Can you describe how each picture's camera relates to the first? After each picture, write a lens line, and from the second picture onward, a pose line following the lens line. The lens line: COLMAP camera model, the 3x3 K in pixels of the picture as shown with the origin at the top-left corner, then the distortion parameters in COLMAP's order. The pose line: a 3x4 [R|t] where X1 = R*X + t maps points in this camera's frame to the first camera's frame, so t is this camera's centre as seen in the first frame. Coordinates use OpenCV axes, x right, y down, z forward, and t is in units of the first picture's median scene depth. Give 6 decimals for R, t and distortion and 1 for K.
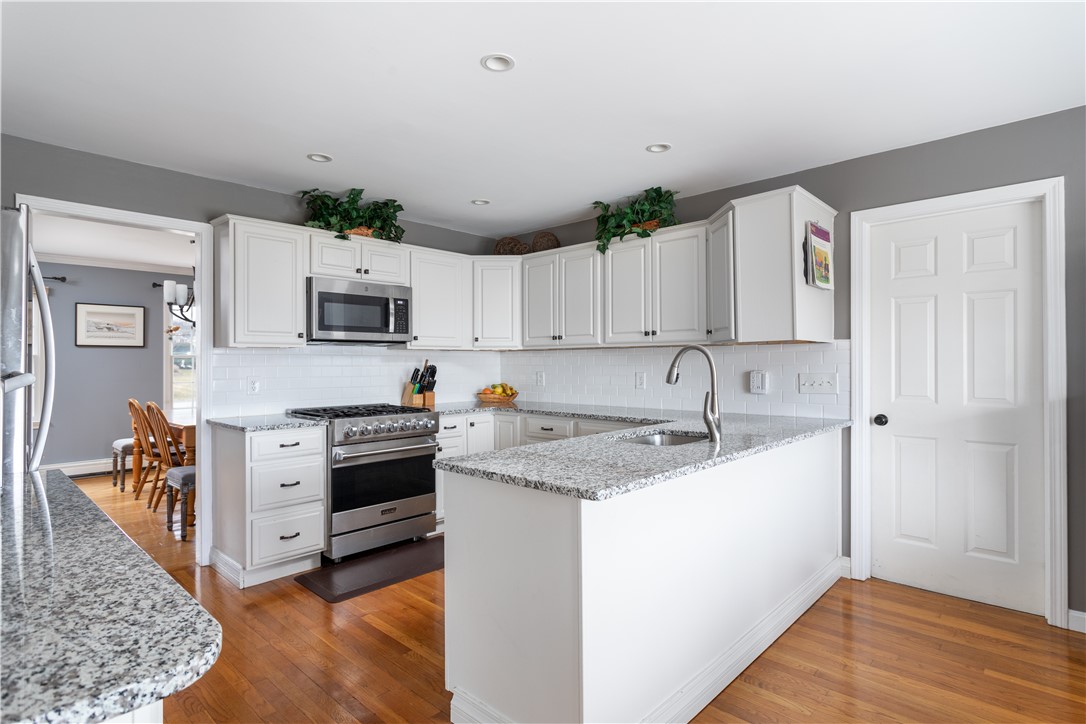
lens RADIAL K [[554.3, 0, 550.5], [0, 554.3, 358.9], [0, 0, 1]] dist [0.001040, -0.001533]
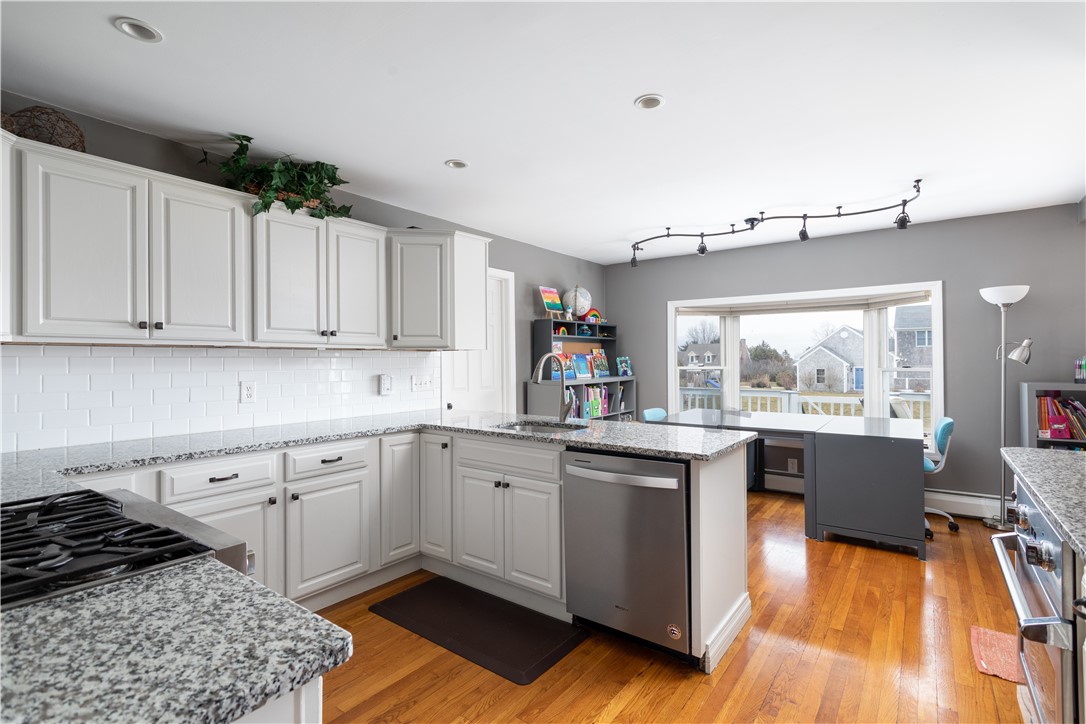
lens RADIAL K [[523.0, 0, 554.6], [0, 523.0, 366.5], [0, 0, 1]] dist [0.014721, -0.000349]
pose [[-0.123749, -0.006767, 0.992291, -0.776901], [-0.004627, 0.999970, 0.006242, -0.002377], [-0.992303, -0.003819, -0.123776, 0.878376]]
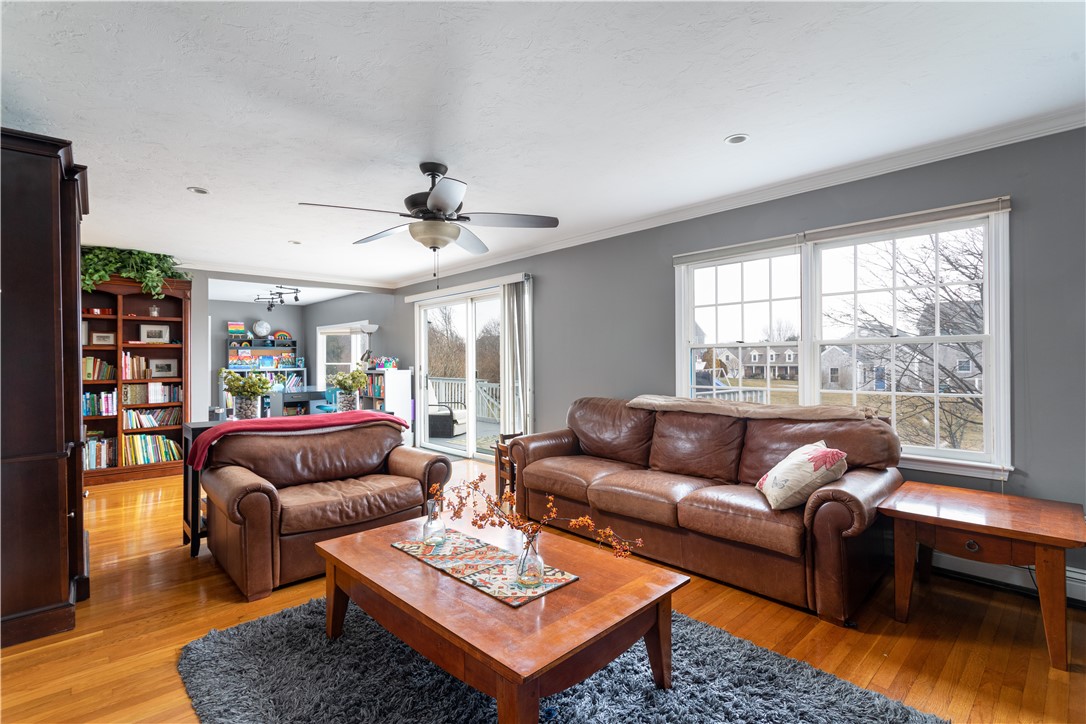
lens RADIAL K [[523.0, 0, 546.0], [0, 523.0, 361.1], [0, 0, 1]] dist [0.014721, -0.000349]
pose [[0.093607, 0.002531, 0.995606, -2.178001], [-0.003427, 0.999992, -0.002220, 0.000344], [-0.995603, -0.003204, 0.093614, -1.470084]]
